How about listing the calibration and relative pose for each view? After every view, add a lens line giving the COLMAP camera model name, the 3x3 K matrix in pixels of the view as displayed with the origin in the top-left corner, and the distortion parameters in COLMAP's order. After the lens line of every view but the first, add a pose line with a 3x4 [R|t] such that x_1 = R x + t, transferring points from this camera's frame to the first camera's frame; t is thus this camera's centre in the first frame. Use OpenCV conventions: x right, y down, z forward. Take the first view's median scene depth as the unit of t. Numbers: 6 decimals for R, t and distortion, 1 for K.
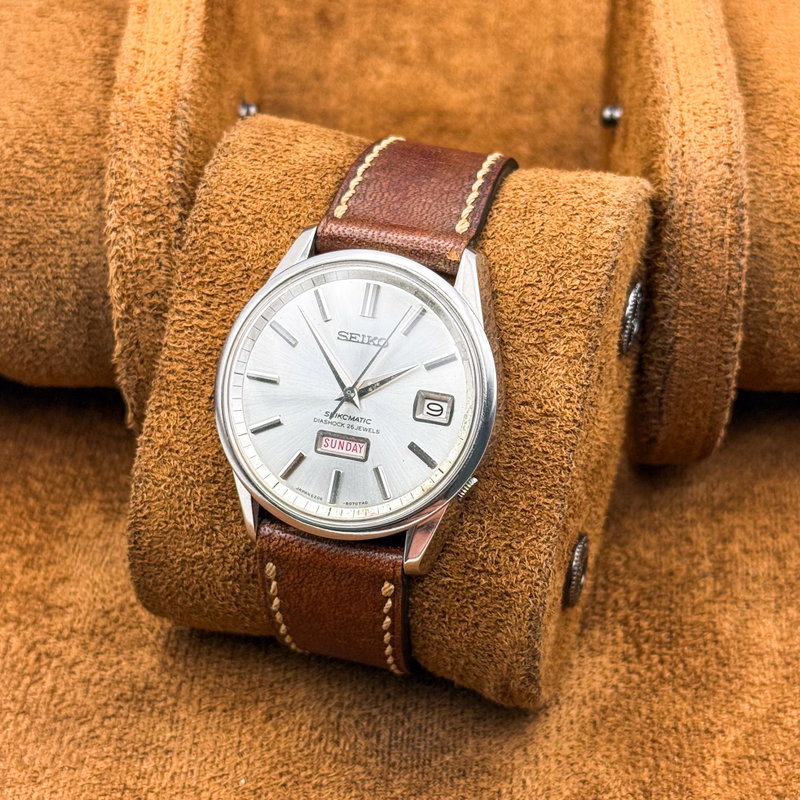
lens RADIAL K [[1898.6, 0, 415.4], [0, 1898.6, 405.3], [0, 0, 1]] dist [-0.090500, 3.054417]
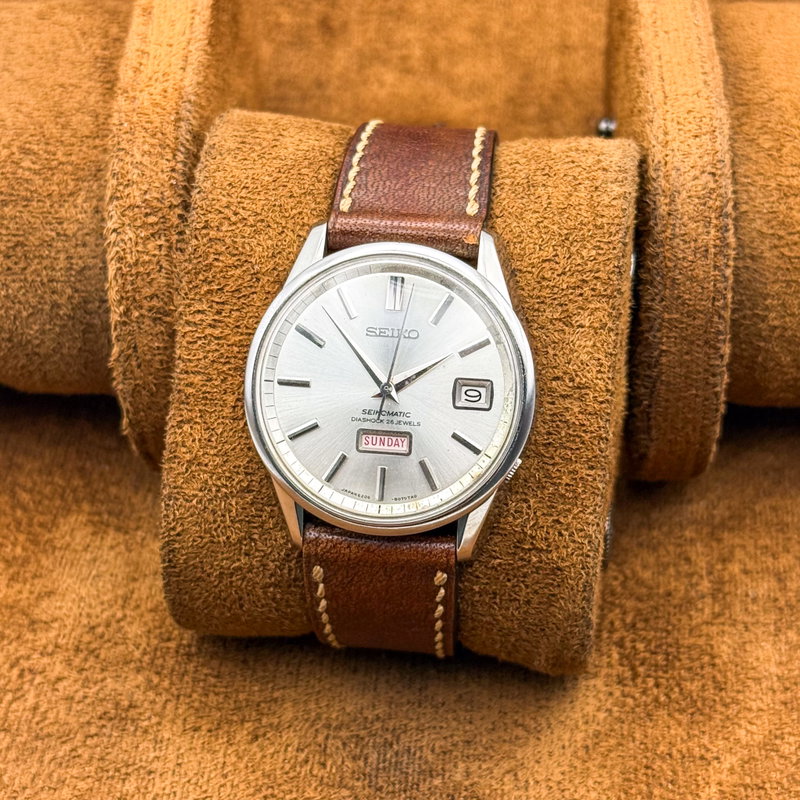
lens RADIAL K [[1898.6, 0, 415.4], [0, 1898.6, 405.3], [0, 0, 1]] dist [-0.090500, 3.054417]
pose [[0.986815, -0.112667, 0.116196, -0.129881], [0.108149, 0.993138, 0.044500, -0.038438], [-0.120412, -0.031347, 0.992229, 0.012564]]
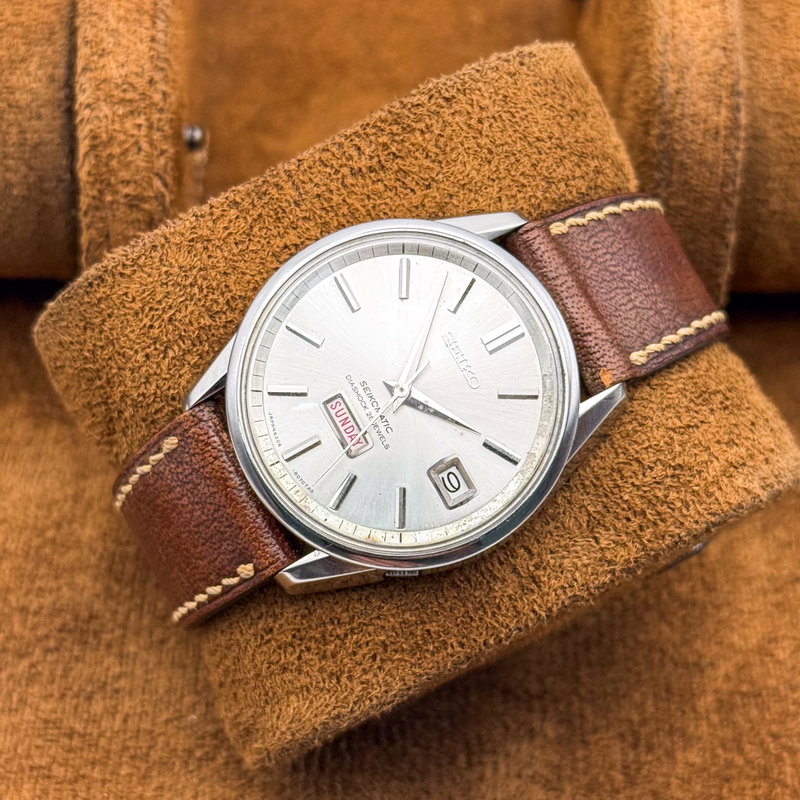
lens RADIAL K [[1898.6, 0, 415.4], [0, 1898.6, 405.3], [0, 0, 1]] dist [-0.090500, 3.054417]
pose [[0.636648, 0.762905, 0.112497, -0.112657], [-0.769663, 0.637688, 0.031200, -0.028662], [-0.047935, -0.106448, 0.993162, 0.174945]]
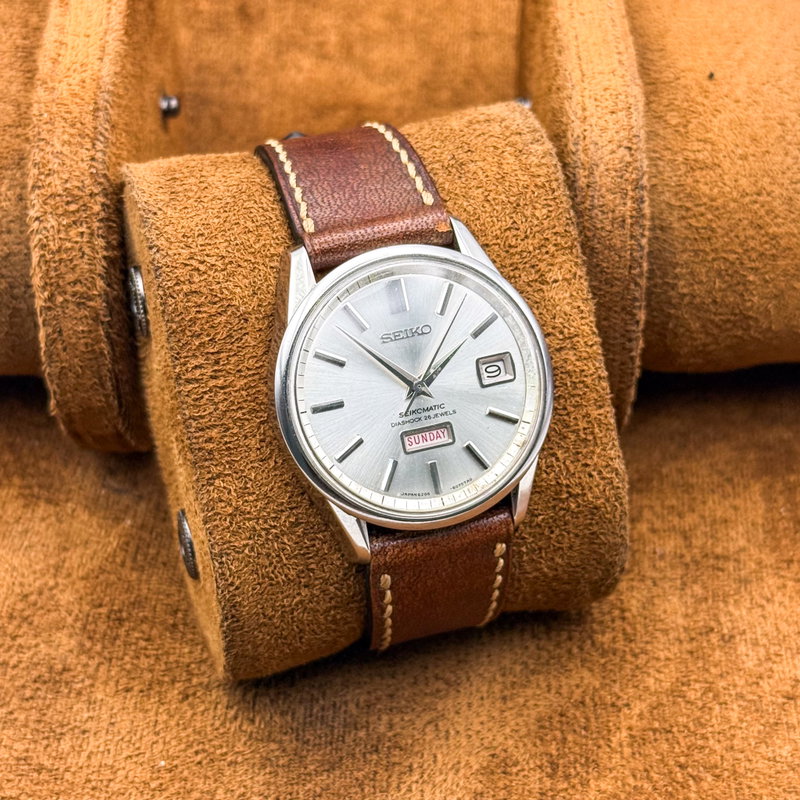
lens RADIAL K [[1898.6, 0, 415.4], [0, 1898.6, 405.3], [0, 0, 1]] dist [-0.090500, 3.054417]
pose [[0.832718, -0.378703, 0.403936, -0.431695], [0.353783, 0.925094, 0.137977, -0.132567], [-0.425931, 0.028010, 0.904322, 0.074013]]
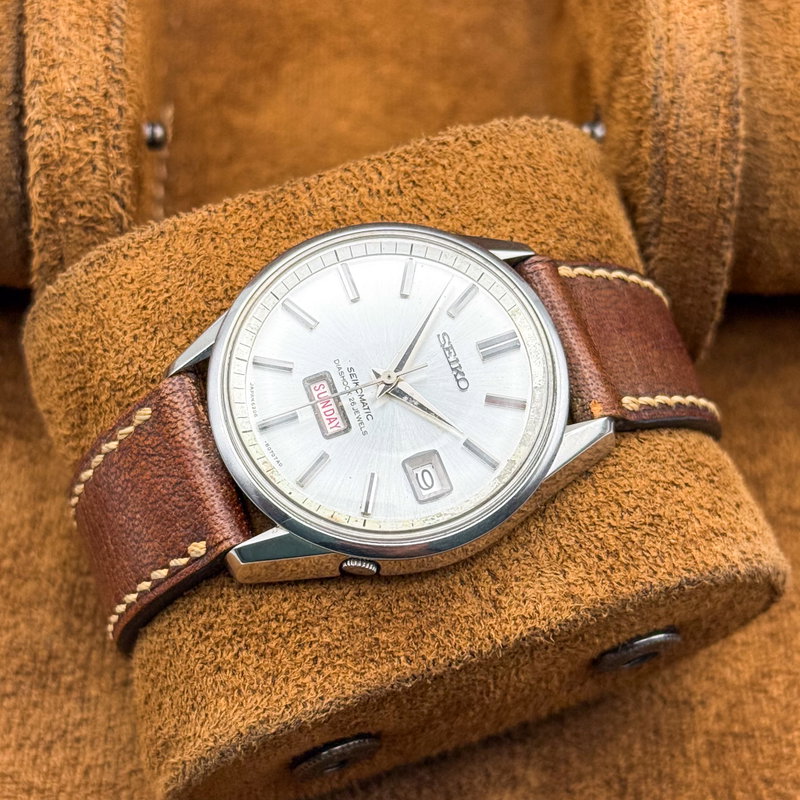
lens RADIAL K [[1898.6, 0, 415.4], [0, 1898.6, 405.3], [0, 0, 1]] dist [-0.090500, 3.054417]
pose [[0.514672, 0.852106, -0.095019, 0.054733], [-0.855258, 0.502425, -0.126899, 0.089412], [-0.060391, 0.146577, 0.987354, 0.198118]]
